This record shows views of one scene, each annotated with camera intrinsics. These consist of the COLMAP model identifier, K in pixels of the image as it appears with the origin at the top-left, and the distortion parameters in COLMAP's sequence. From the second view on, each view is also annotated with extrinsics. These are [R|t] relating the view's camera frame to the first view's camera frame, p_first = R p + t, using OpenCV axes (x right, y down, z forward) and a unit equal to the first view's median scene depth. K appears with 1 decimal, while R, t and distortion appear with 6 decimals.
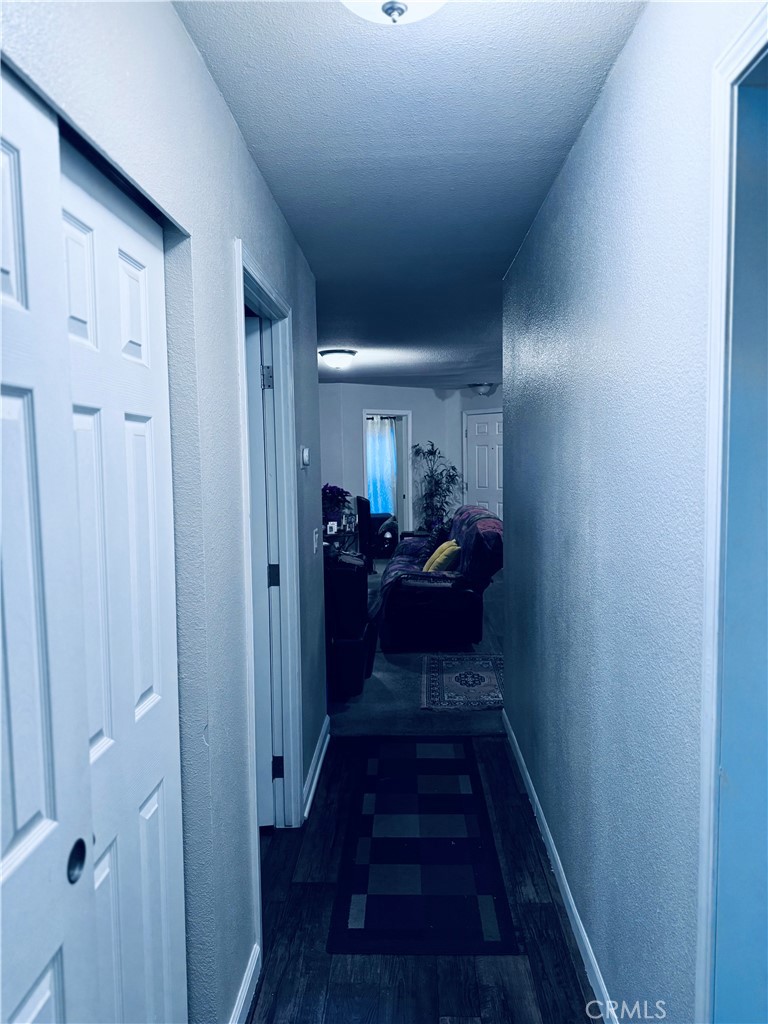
lens RADIAL K [[704.3, 0, 384.0], [0, 704.3, 512.0], [0, 0, 1]] dist [0.040064, -0.002891]
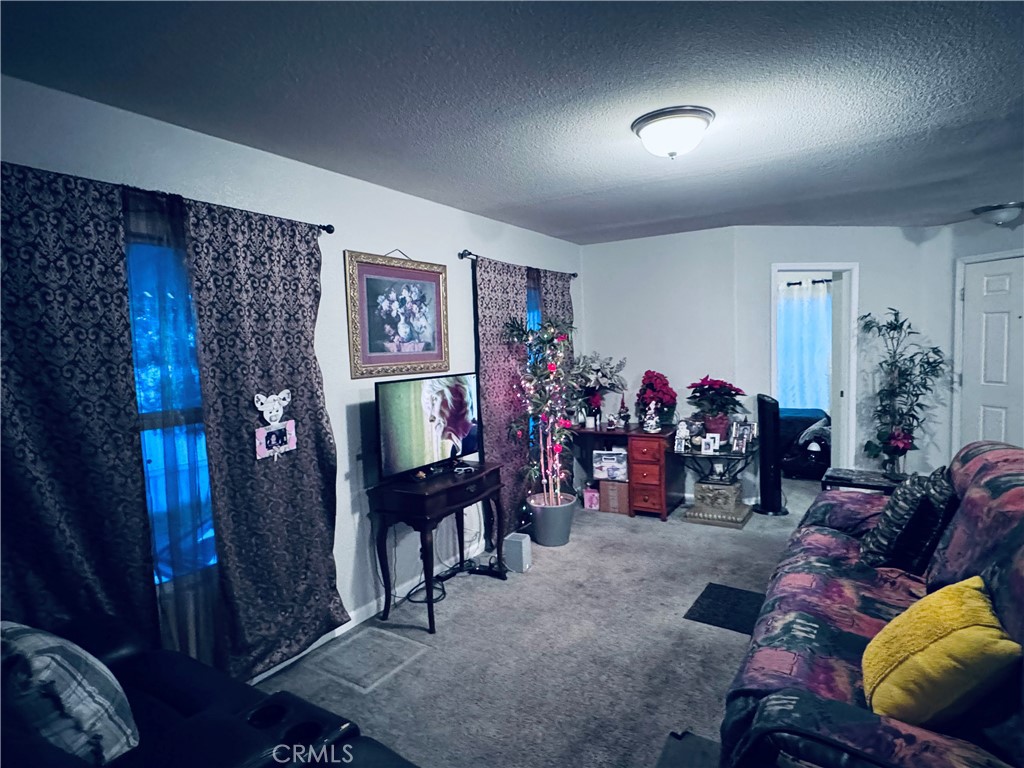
lens RADIAL K [[559.2, 0, 512.0], [0, 559.2, 384.0], [0, 0, 1]] dist [-0.002366, -0.000905]
pose [[0.865597, 0.026706, -0.500028, 0.023295], [-0.022260, 0.999642, 0.014857, -0.033296], [0.500246, -0.001730, 0.865882, 0.407272]]
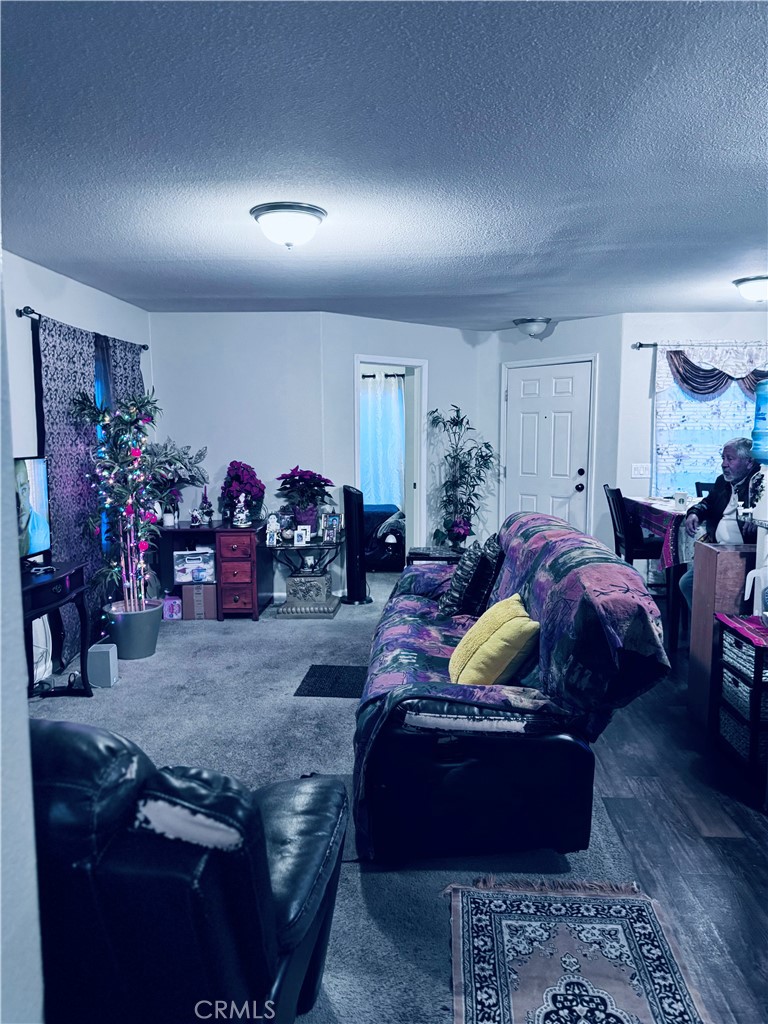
lens RADIAL K [[704.3, 0, 384.0], [0, 704.3, 512.0], [0, 0, 1]] dist [0.040064, -0.002891]
pose [[0.999747, 0.017020, -0.014707, 0.009340], [-0.016500, 0.999259, 0.034782, -0.020318], [0.015288, -0.034530, 0.999287, 0.321388]]
